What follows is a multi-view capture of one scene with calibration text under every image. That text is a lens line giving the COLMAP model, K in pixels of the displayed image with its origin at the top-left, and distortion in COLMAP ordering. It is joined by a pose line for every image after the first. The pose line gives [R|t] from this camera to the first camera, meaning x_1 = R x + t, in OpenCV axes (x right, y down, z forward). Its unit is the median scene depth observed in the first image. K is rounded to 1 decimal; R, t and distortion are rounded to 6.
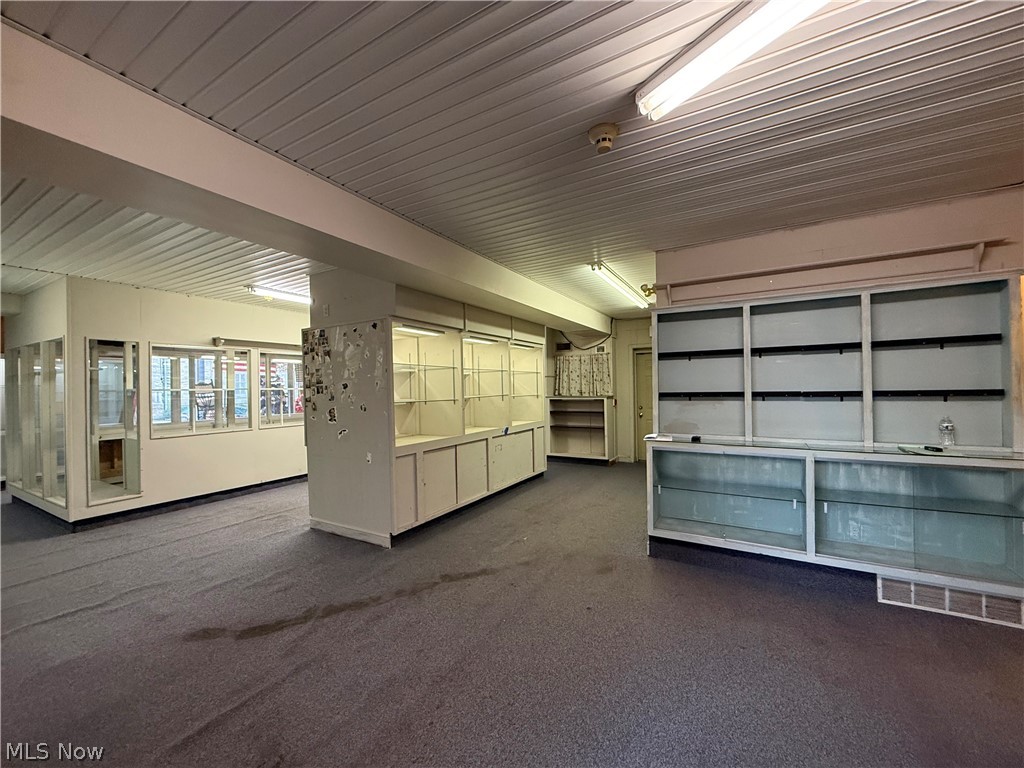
lens RADIAL K [[415.6, 0, 510.7], [0, 415.6, 386.9], [0, 0, 1]] dist [0.020459, 0.000530]
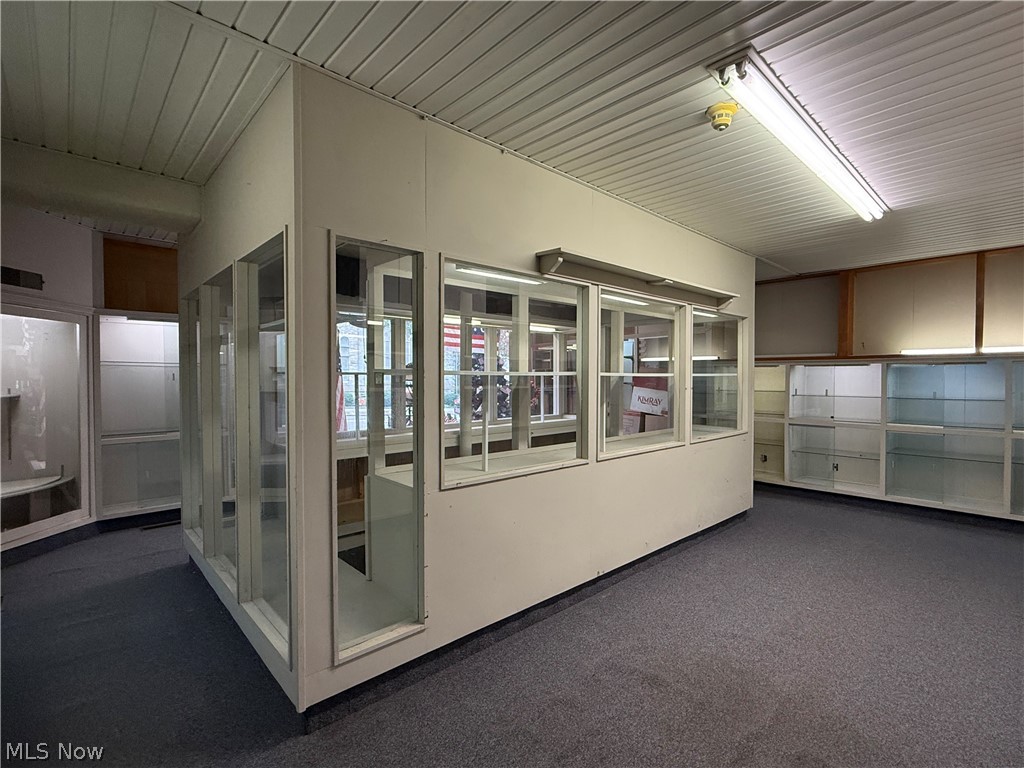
lens RADIAL K [[491.0, 0, 521.2], [0, 491.0, 380.9], [0, 0, 1]] dist [0.035462, 0.000244]
pose [[0.962090, 0.013762, -0.272384, -0.589140], [-0.010145, 0.999841, 0.014683, 0.008037], [0.272543, -0.011363, 0.962077, 0.506326]]
